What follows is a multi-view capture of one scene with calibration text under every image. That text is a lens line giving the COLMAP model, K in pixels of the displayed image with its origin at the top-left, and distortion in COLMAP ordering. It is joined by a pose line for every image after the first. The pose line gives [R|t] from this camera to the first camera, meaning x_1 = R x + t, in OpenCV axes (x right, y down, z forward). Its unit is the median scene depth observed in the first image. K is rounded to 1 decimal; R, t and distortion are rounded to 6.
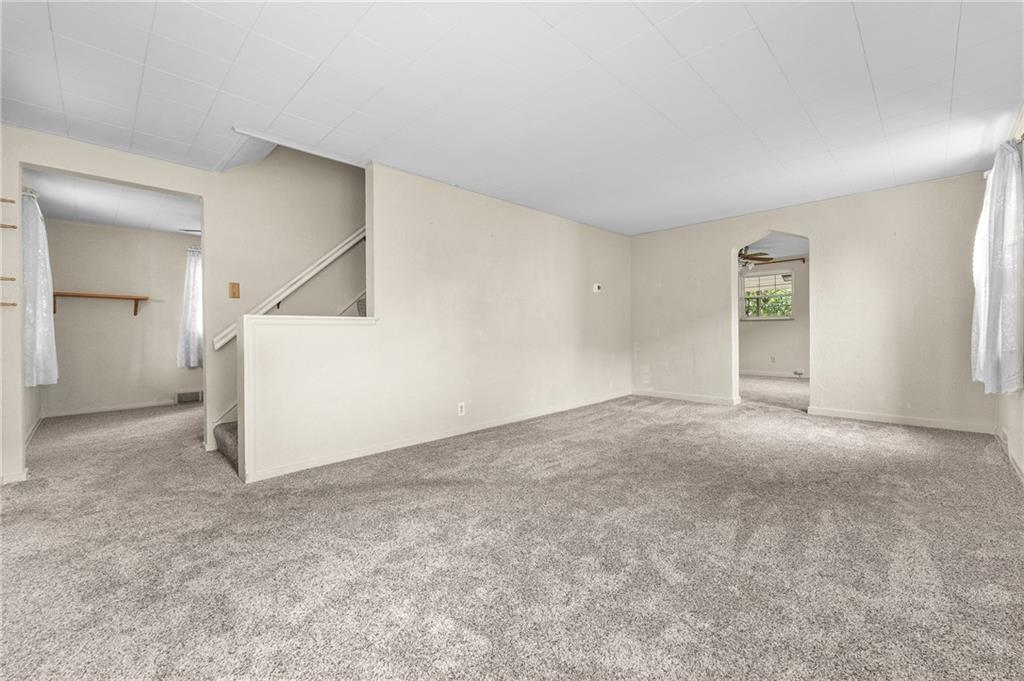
lens RADIAL K [[414.5, 0, 503.8], [0, 414.5, 339.9], [0, 0, 1]] dist [-0.000021, 0.000000]
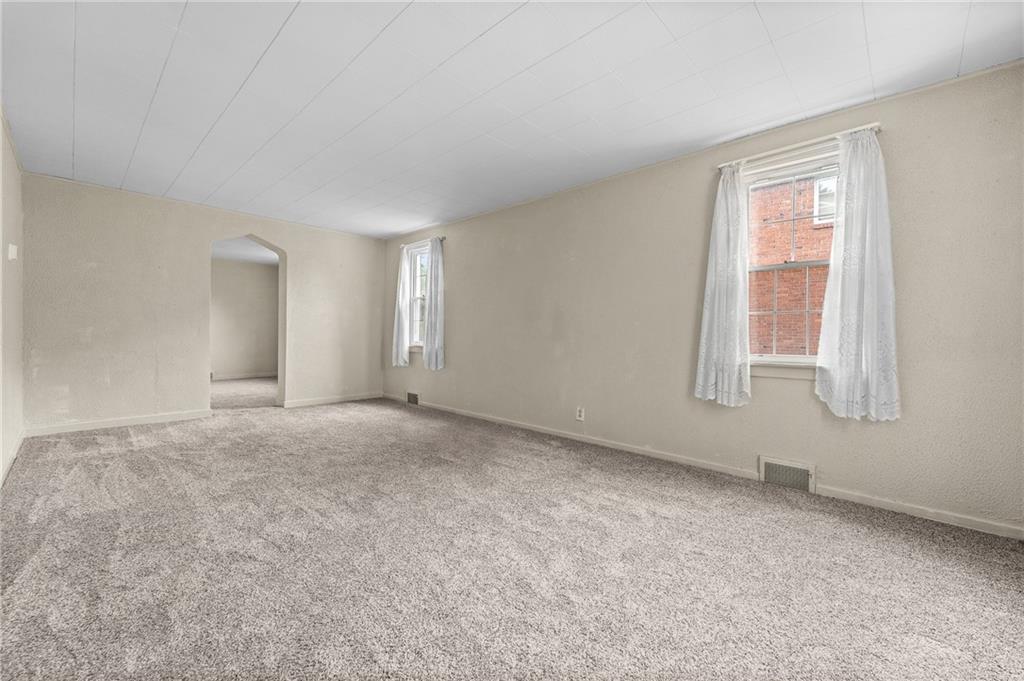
lens RADIAL K [[414.5, 0, 507.8], [0, 414.5, 339.4], [0, 0, 1]] dist [-0.000021, 0.000000]
pose [[-0.036098, -0.001917, 0.999346, -0.623252], [0.011443, 0.999932, 0.002332, -0.006037], [-0.999283, 0.011520, -0.036073, 0.663886]]
